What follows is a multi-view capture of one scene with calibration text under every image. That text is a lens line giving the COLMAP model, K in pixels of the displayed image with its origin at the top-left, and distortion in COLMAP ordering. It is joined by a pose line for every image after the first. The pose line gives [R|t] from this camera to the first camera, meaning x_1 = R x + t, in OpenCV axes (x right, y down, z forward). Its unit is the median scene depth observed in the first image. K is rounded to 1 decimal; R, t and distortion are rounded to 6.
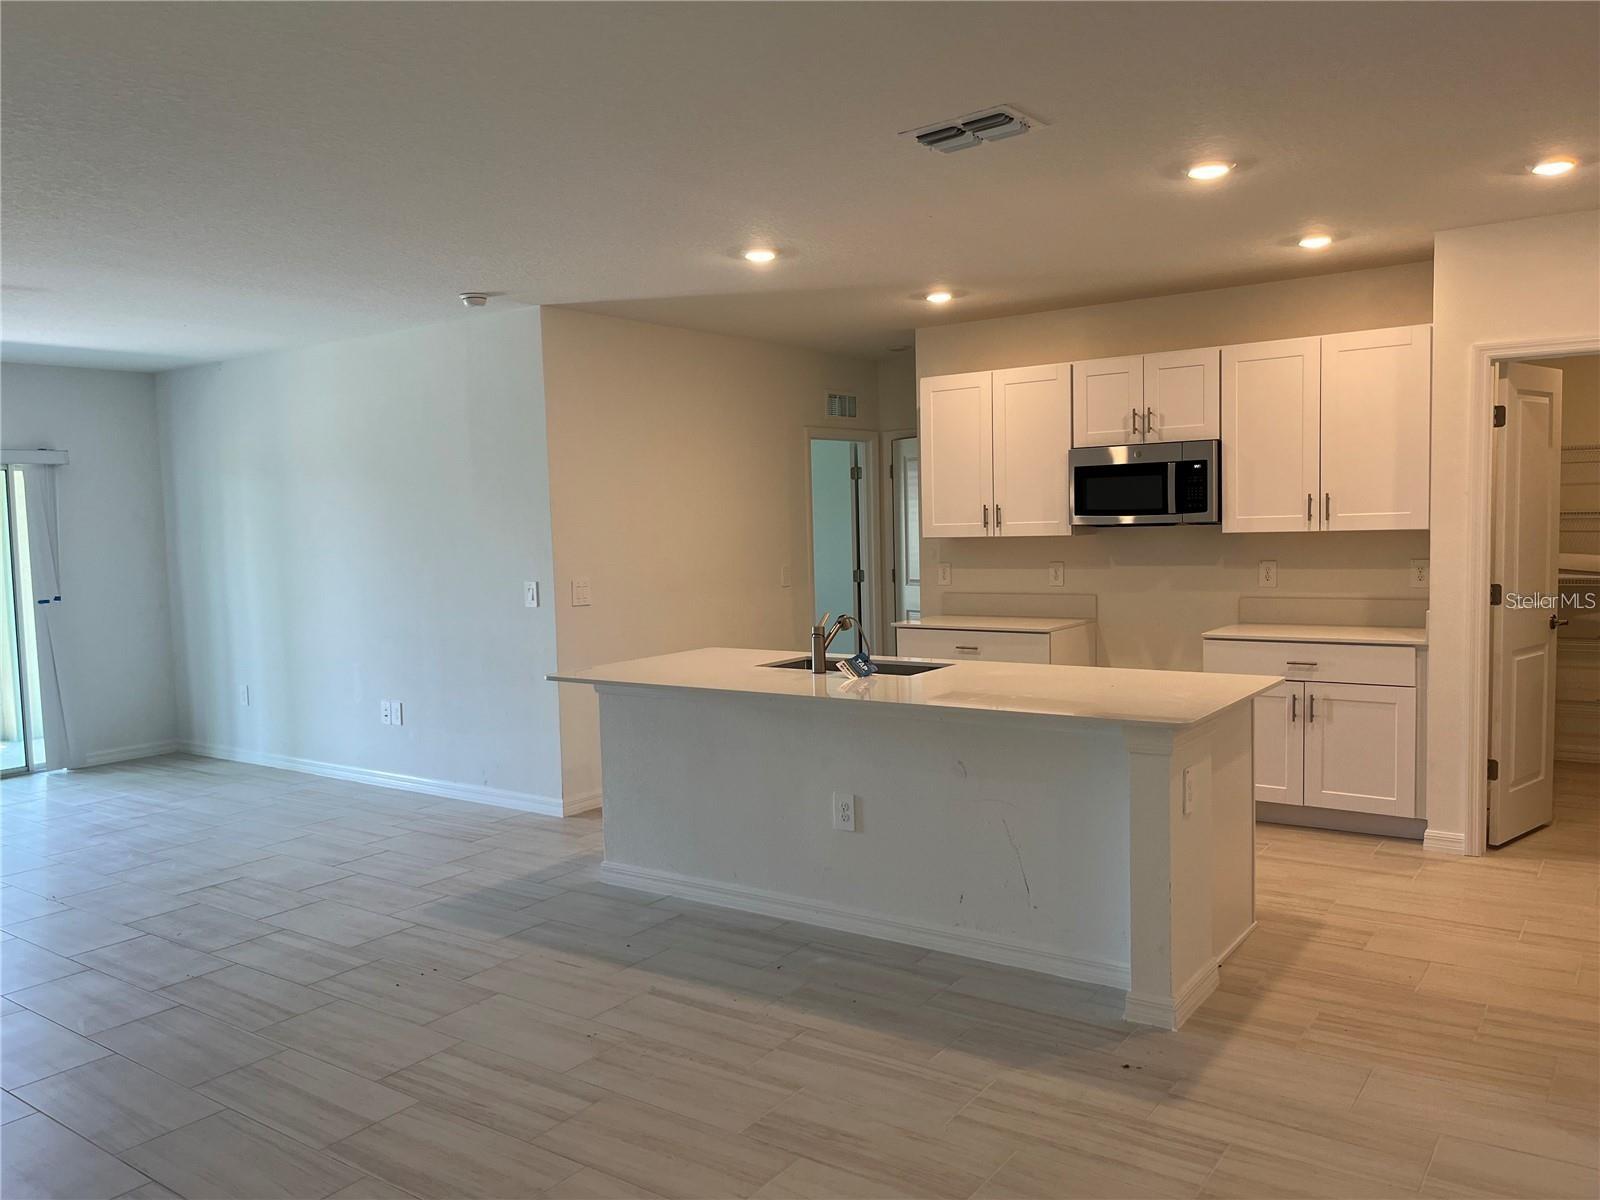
lens RADIAL K [[1211.0, 0, 791.2], [0, 1211.0, 600.6], [0, 0, 1]] dist [0.051183, -0.086987]
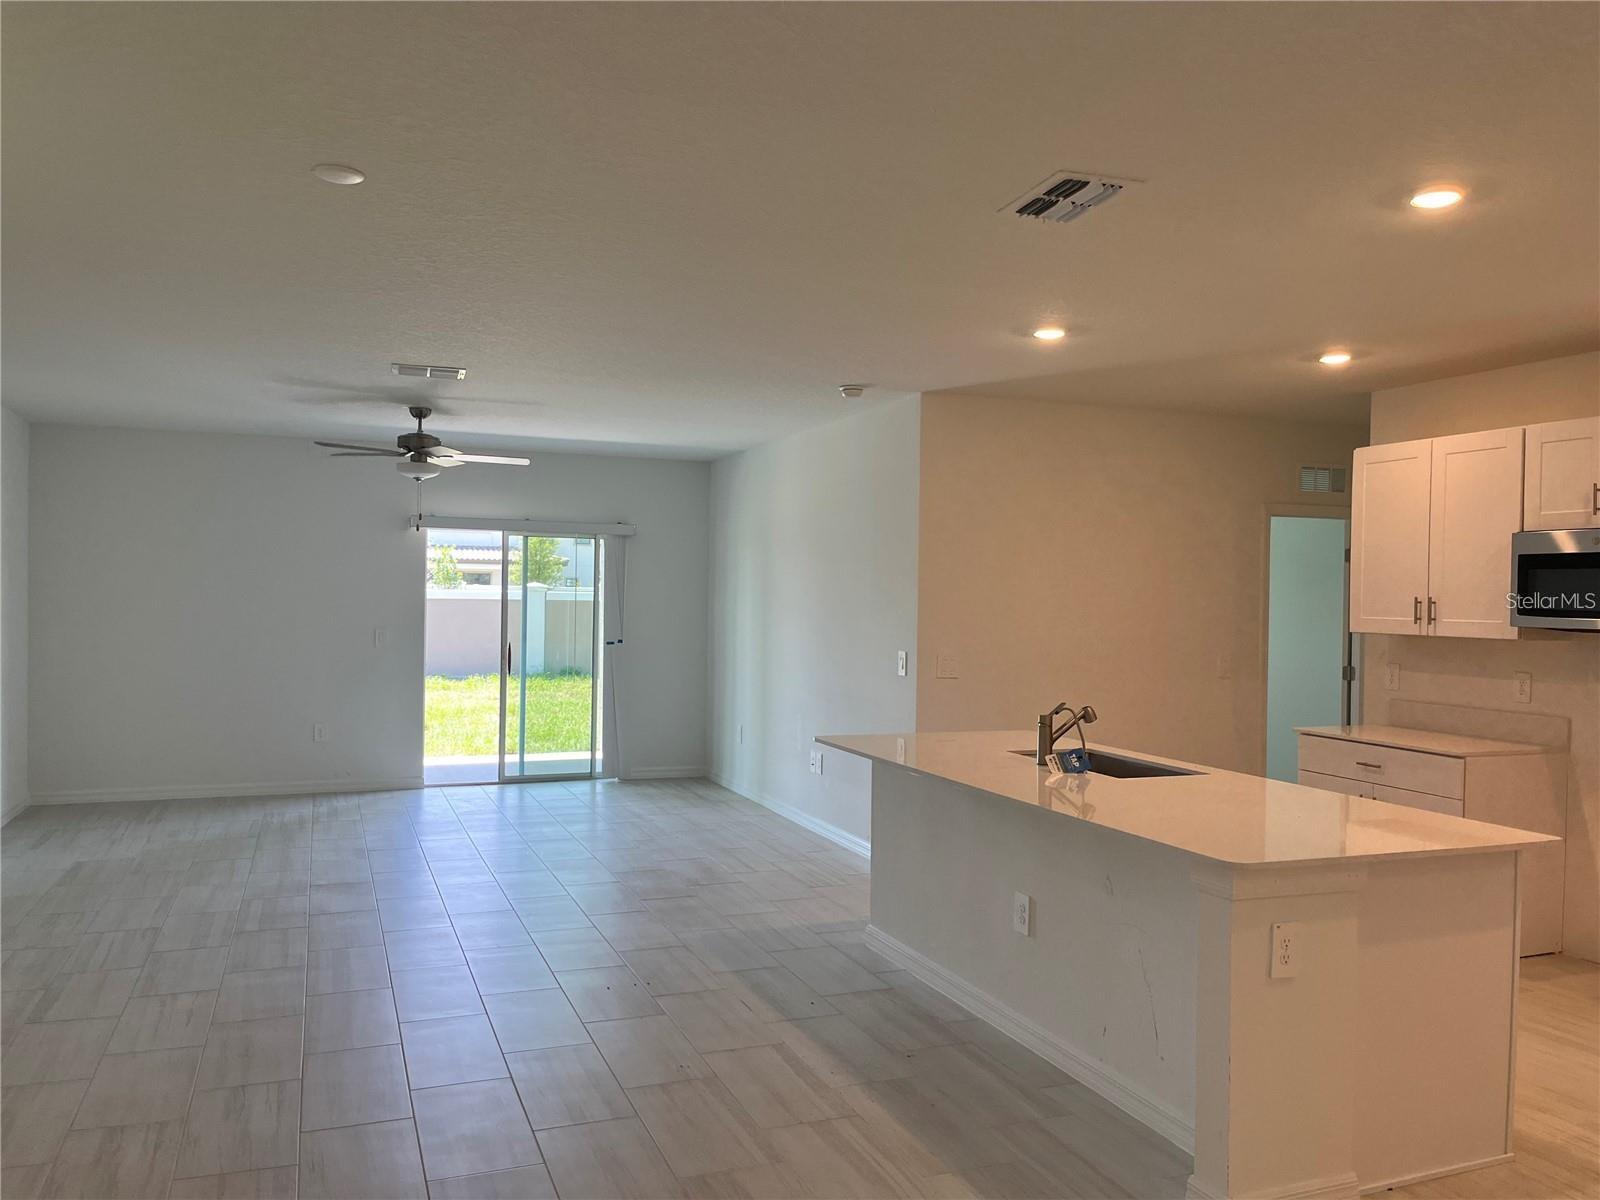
lens RADIAL K [[1211.0, 0, 797.8], [0, 1211.0, 606.3], [0, 0, 1]] dist [0.051183, -0.086987]
pose [[0.834455, 0.045912, -0.549160, 0.287366], [-0.076104, 0.996576, -0.032324, -0.014015], [0.545796, 0.068767, 0.835092, 0.069297]]
